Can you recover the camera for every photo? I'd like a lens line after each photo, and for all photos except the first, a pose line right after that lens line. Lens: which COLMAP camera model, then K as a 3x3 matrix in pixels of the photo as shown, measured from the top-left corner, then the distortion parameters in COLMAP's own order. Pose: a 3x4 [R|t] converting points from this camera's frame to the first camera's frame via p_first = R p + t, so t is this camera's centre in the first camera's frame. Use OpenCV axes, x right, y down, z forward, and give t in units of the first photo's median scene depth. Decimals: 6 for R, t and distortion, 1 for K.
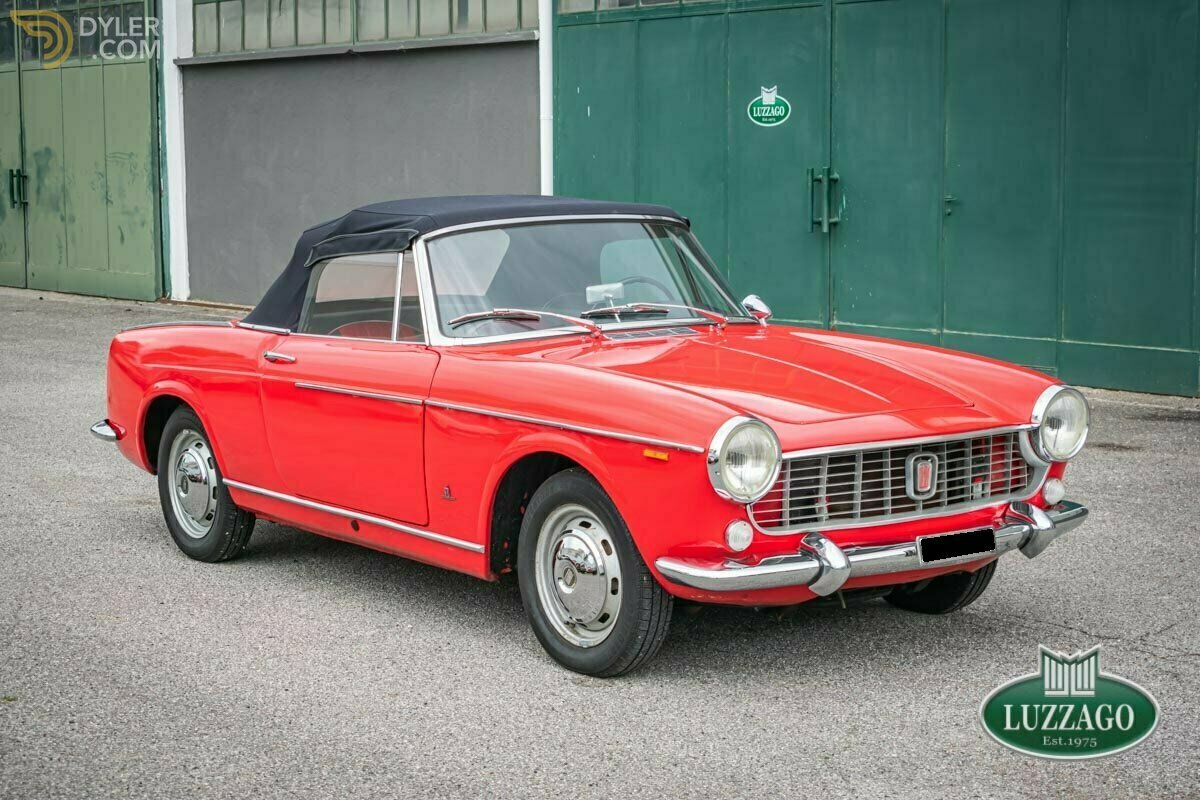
lens RADIAL K [[2253.0, 0, 633.1], [0, 2253.0, 398.8], [0, 0, 1]] dist [-0.030945, -0.120891]
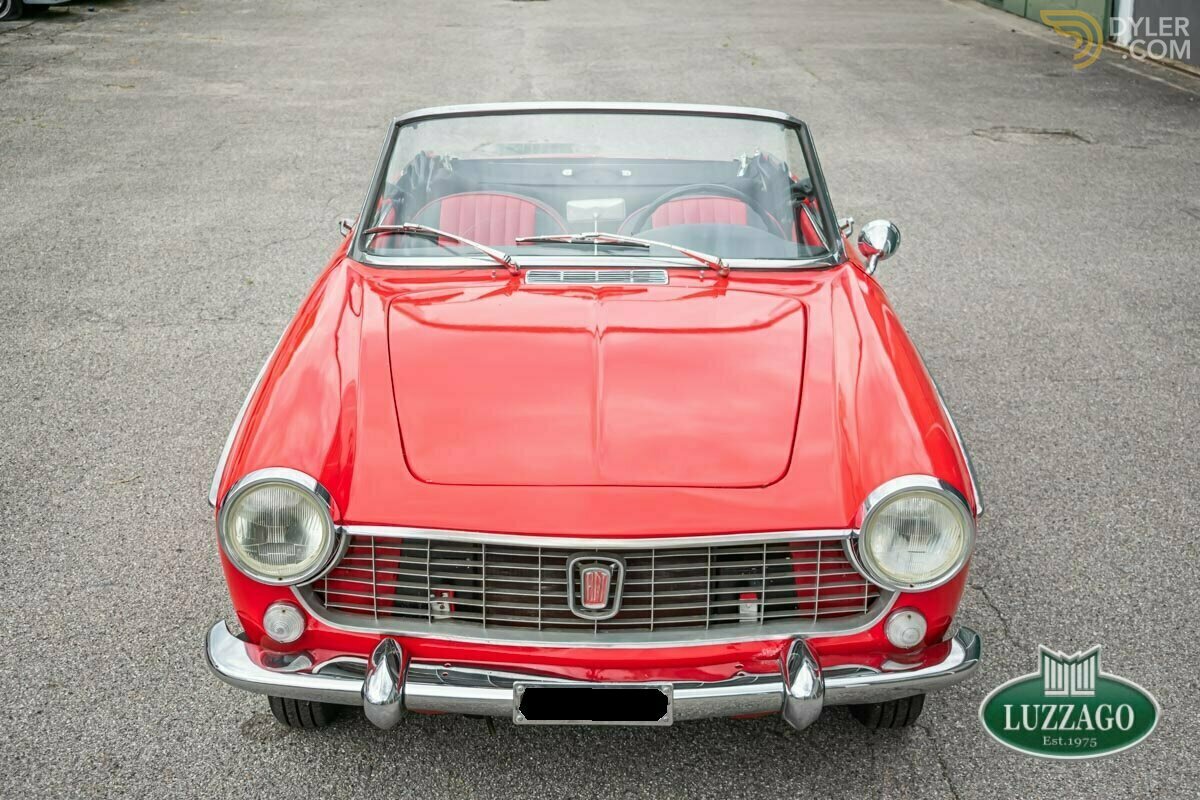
lens RADIAL K [[1860.2, 0, 600.0], [0, 1860.2, 400.0], [0, 0, 1]] dist [-0.036961, -0.003523]
pose [[0.788925, 0.186880, -0.585383, 0.194148], [-0.081922, 0.976116, 0.201212, -0.057595], [0.609004, -0.110786, 0.785392, 0.248883]]
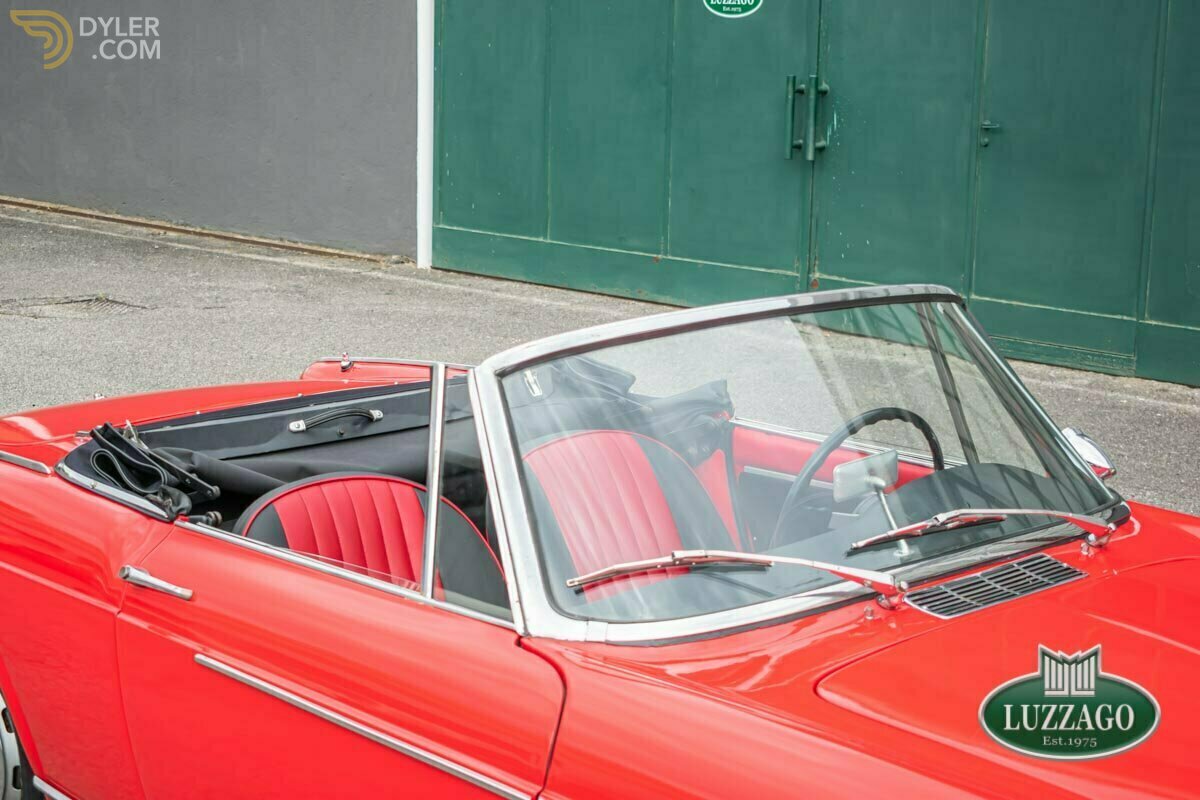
lens RADIAL K [[2049.2, 0, 600.0], [0, 2049.2, 400.0], [0, 0, 1]] dist [-0.023339, 0.037547]
pose [[0.994775, 0.006854, 0.101861, -0.057020], [-0.015624, 0.996211, 0.085554, -0.050197], [-0.100888, -0.086699, 0.991113, 0.298246]]
